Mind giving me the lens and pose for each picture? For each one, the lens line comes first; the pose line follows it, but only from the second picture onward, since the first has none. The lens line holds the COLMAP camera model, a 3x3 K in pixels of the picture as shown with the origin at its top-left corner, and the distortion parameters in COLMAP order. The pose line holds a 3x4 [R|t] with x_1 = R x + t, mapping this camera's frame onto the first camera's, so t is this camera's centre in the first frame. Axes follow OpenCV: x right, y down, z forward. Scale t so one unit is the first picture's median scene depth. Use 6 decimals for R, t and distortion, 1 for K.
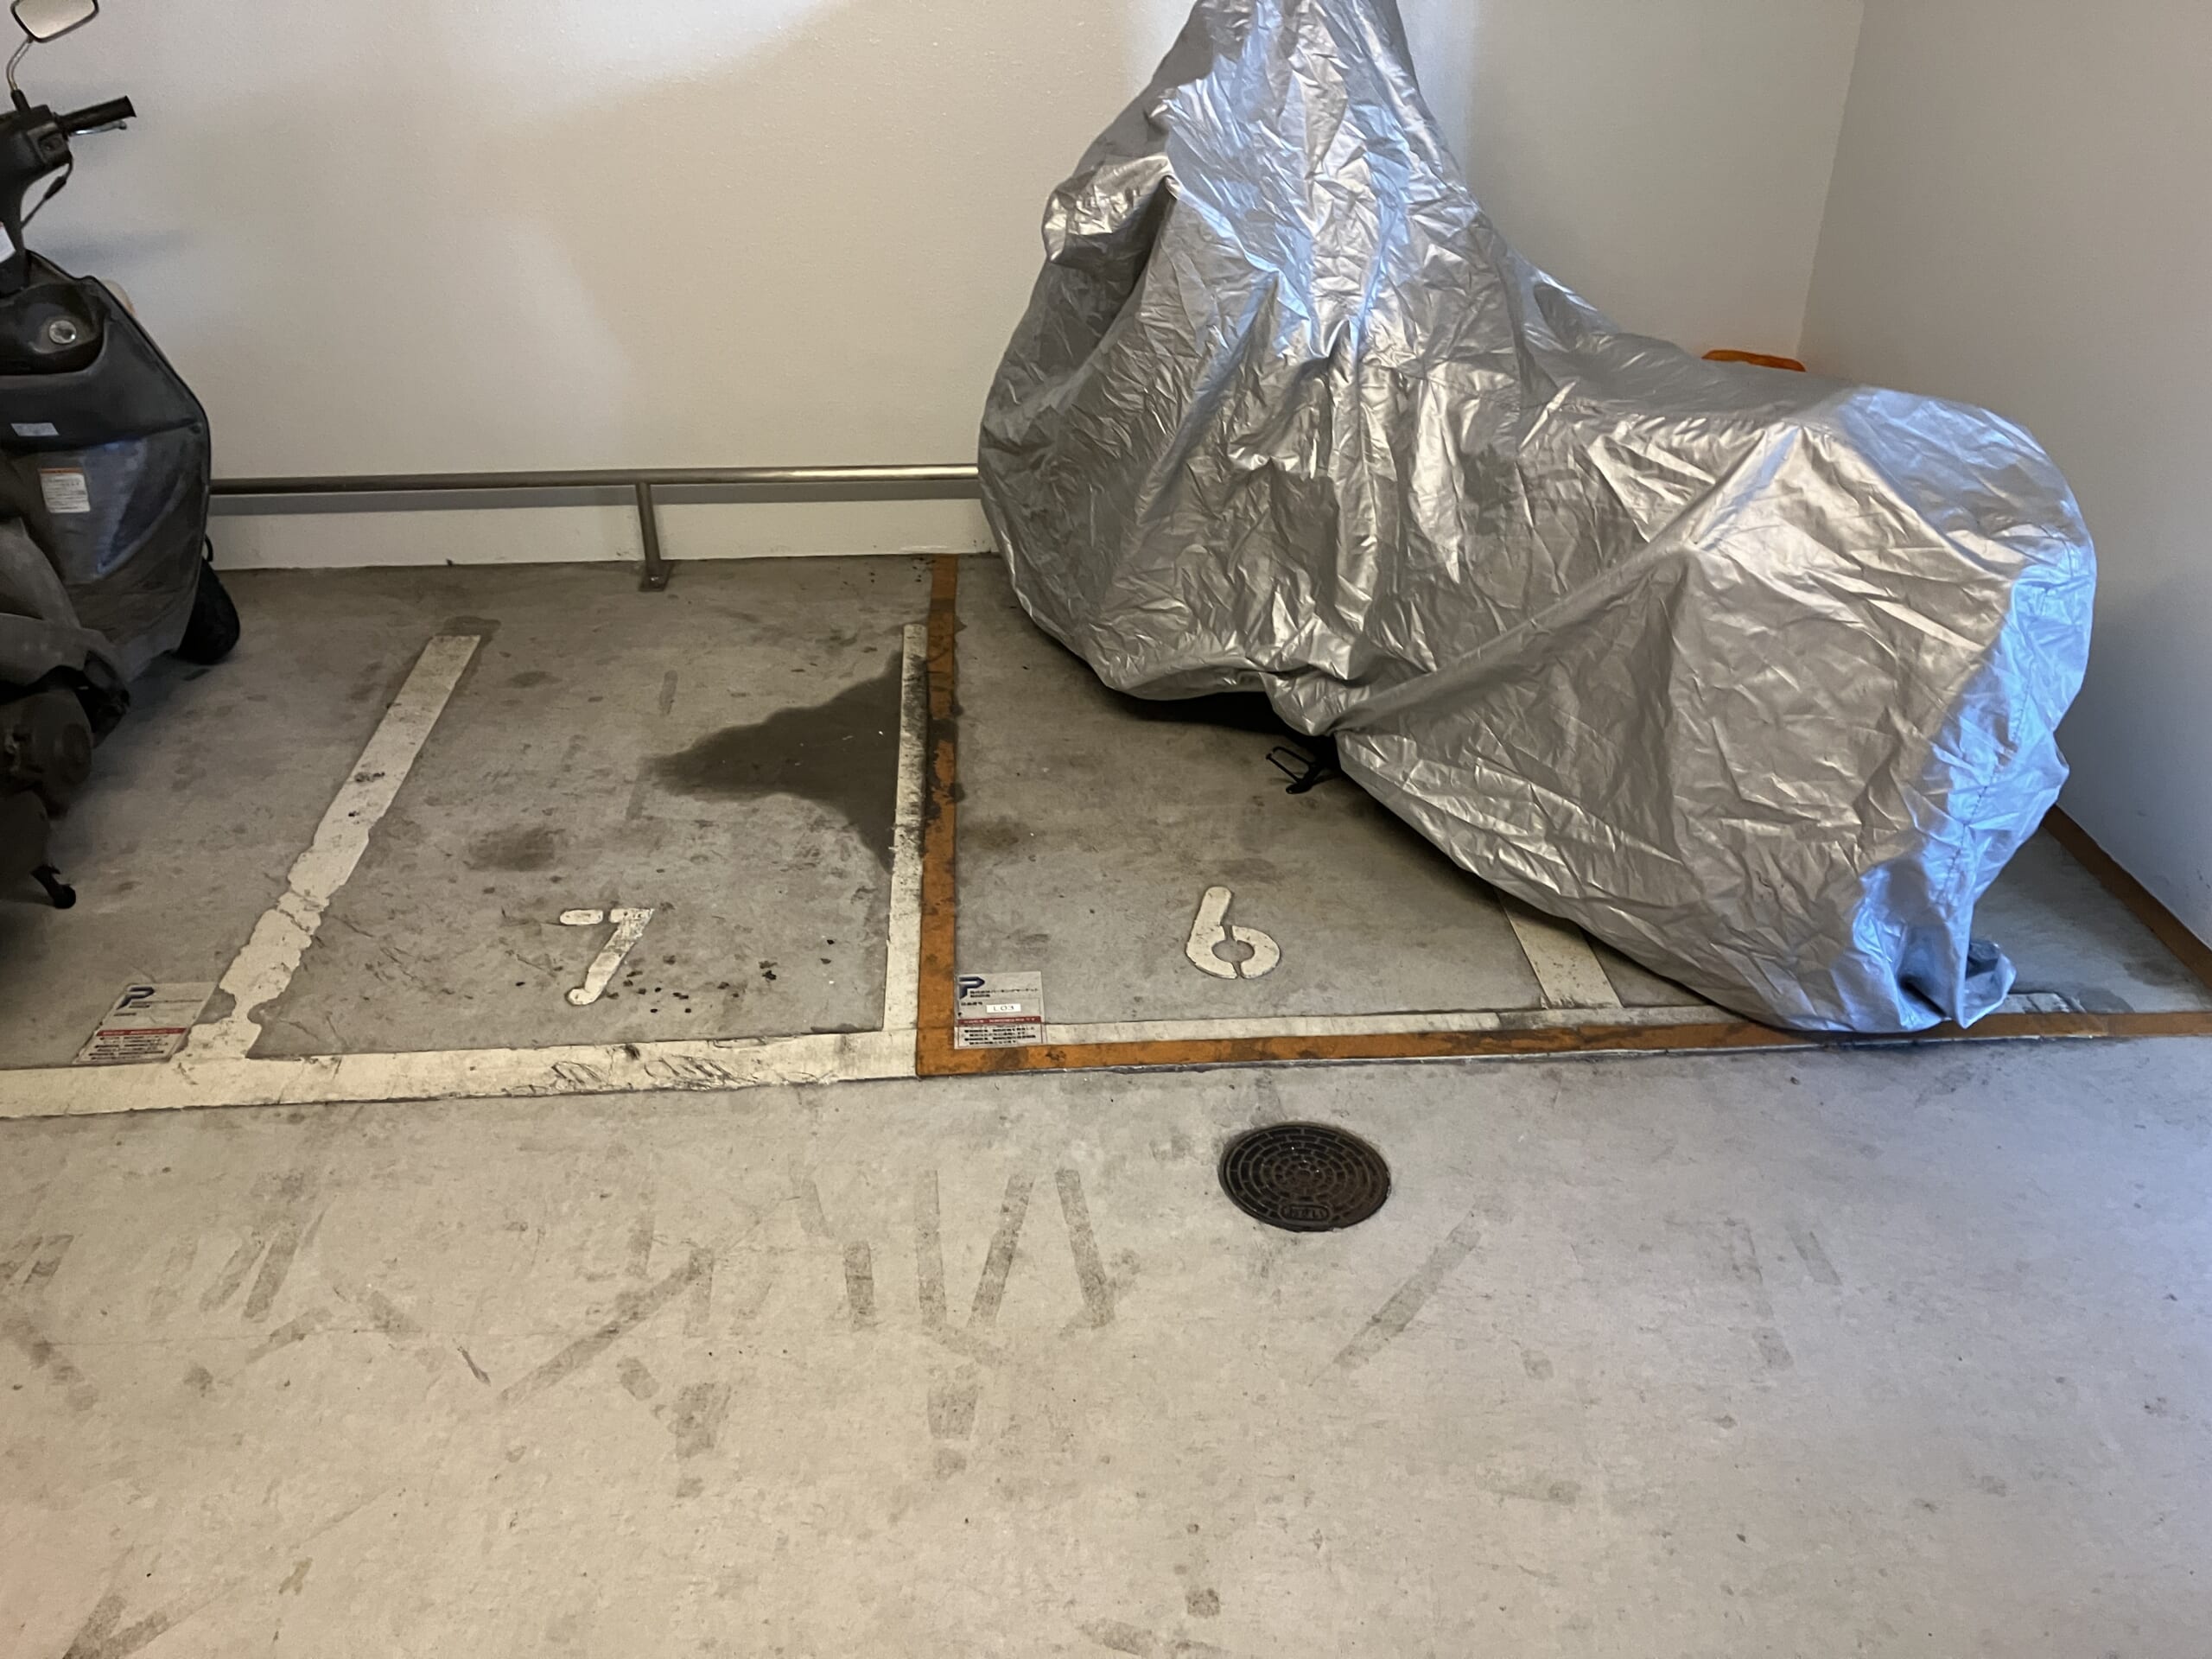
lens RADIAL K [[1901.6, 0, 1116.3], [0, 1901.6, 816.0], [0, 0, 1]] dist [0.029490, -0.000845]
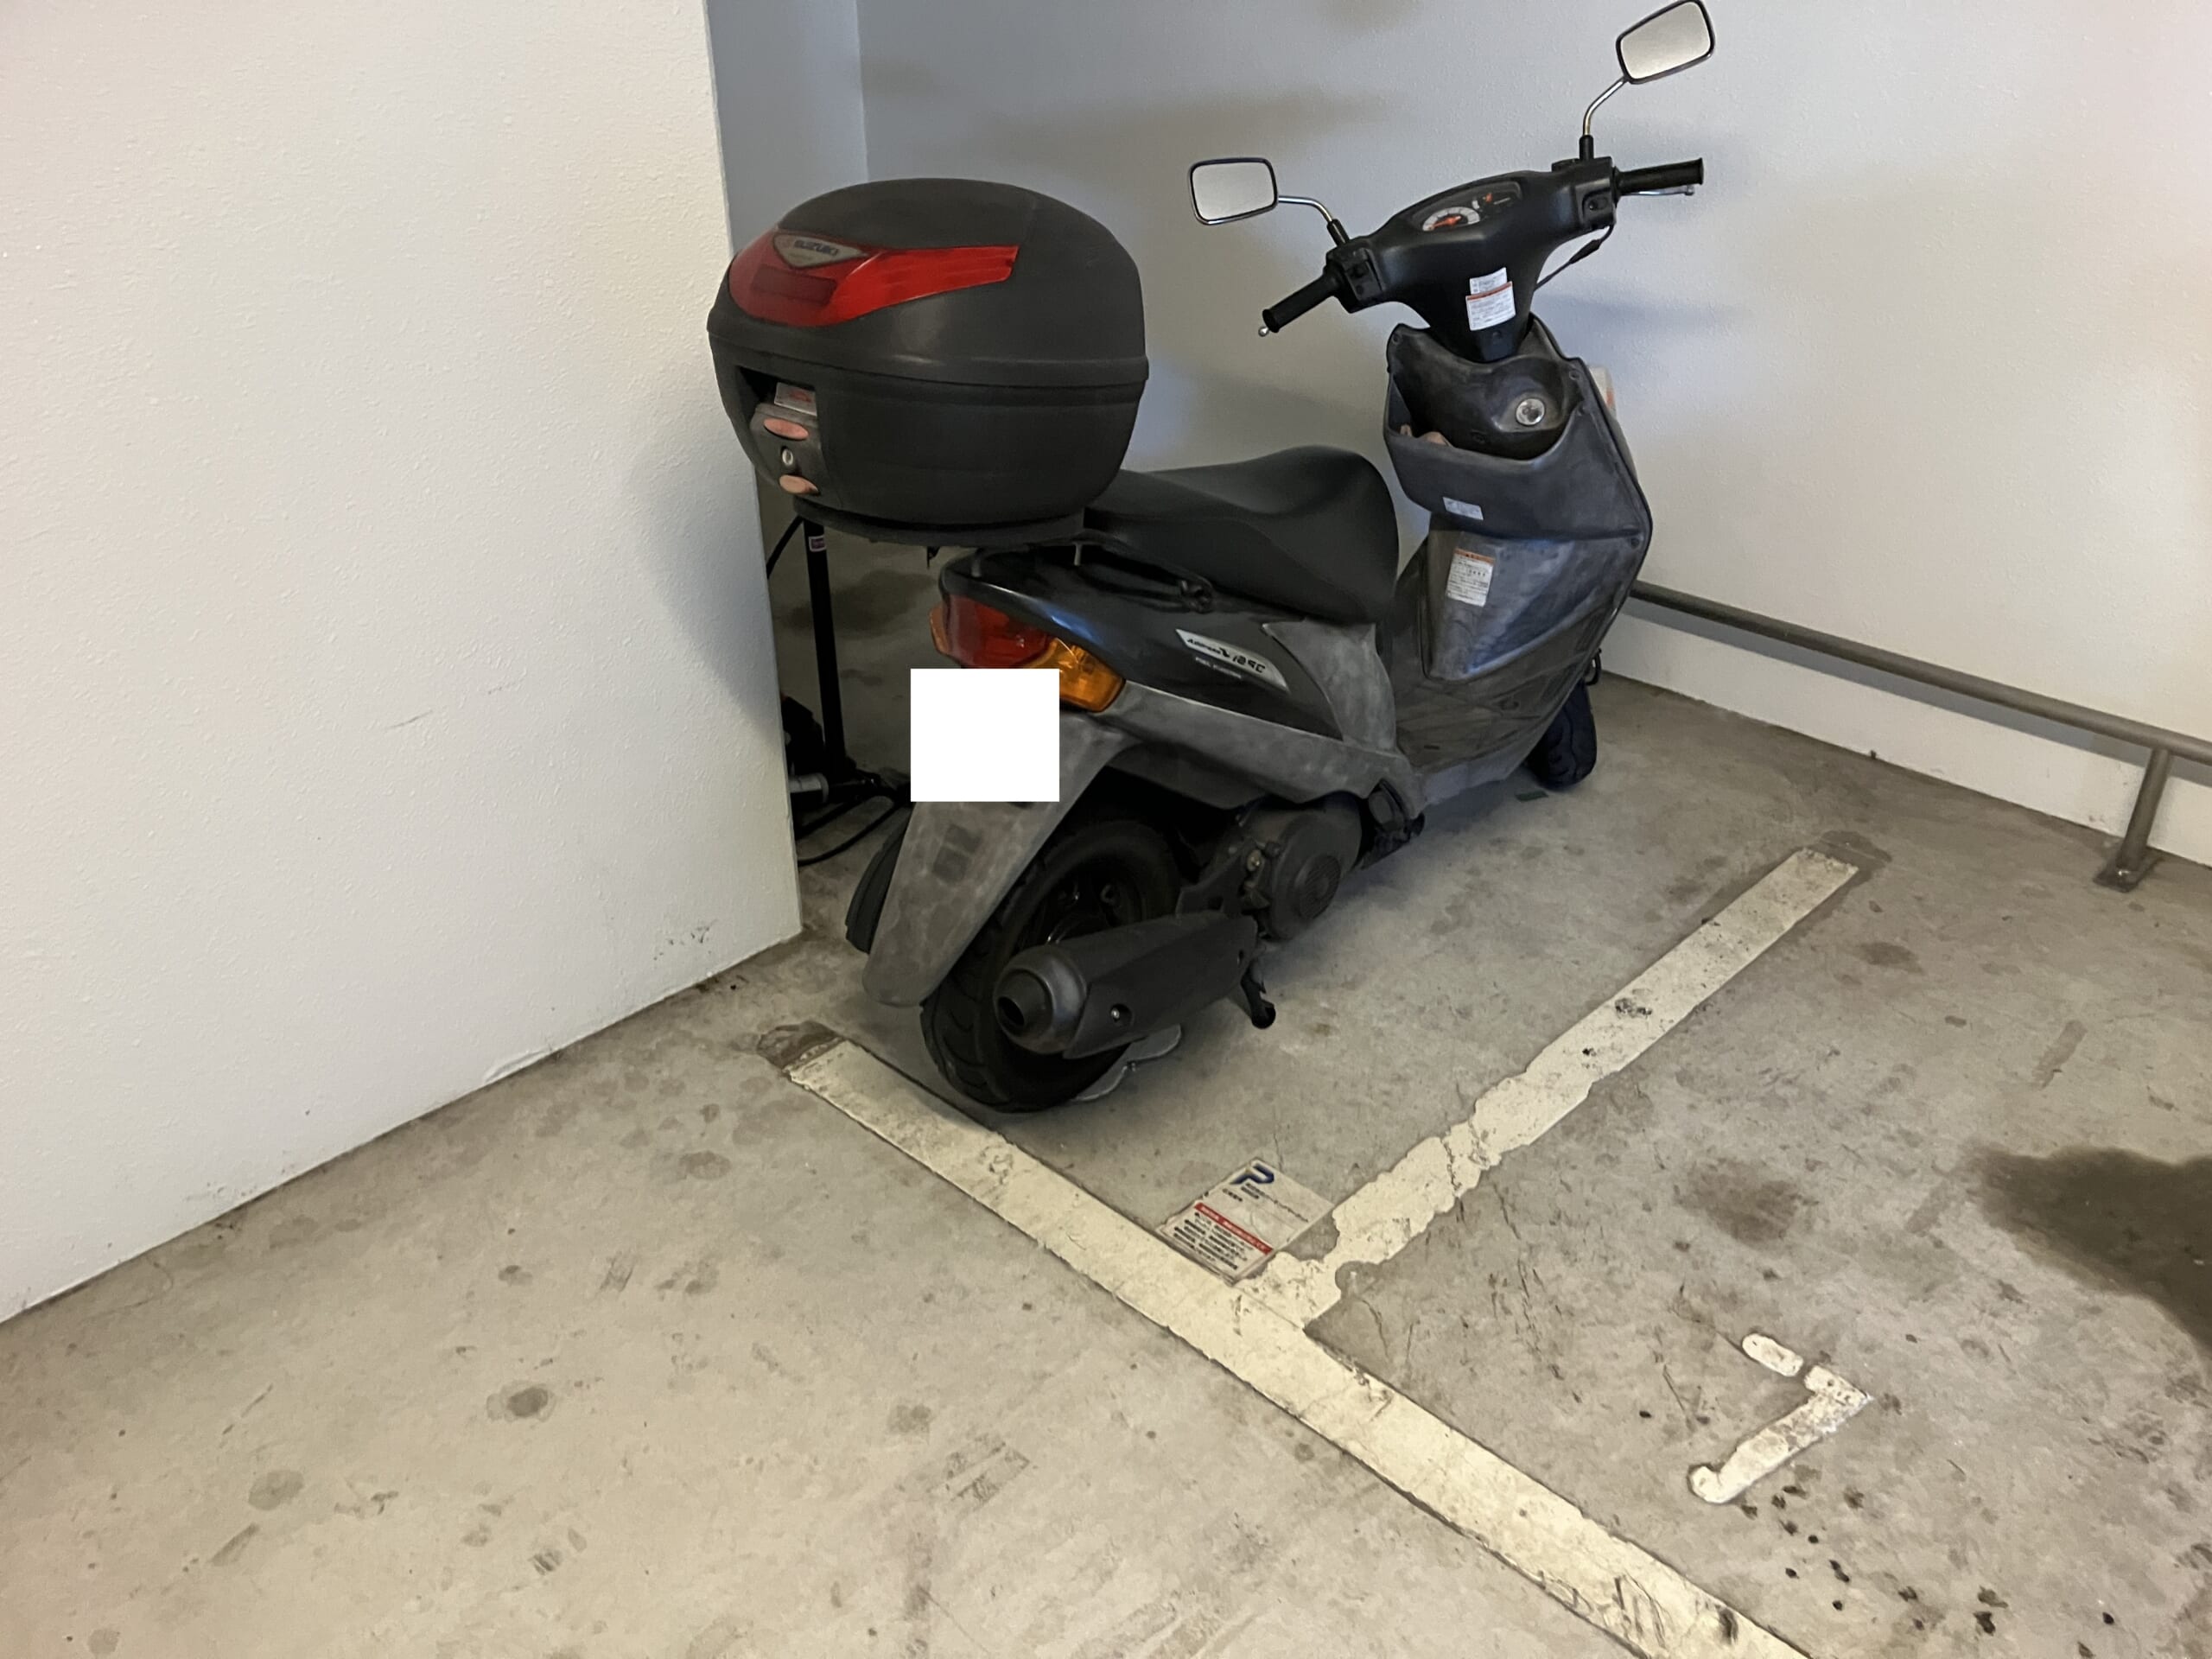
lens RADIAL K [[1901.6, 0, 1117.0], [0, 1901.6, 849.7], [0, 0, 1]] dist [0.029490, -0.000845]
pose [[0.686071, 0.376398, -0.622600, -0.073506], [-0.375429, 0.916188, 0.140186, -0.128947], [0.623185, 0.137564, 0.769881, 0.268157]]
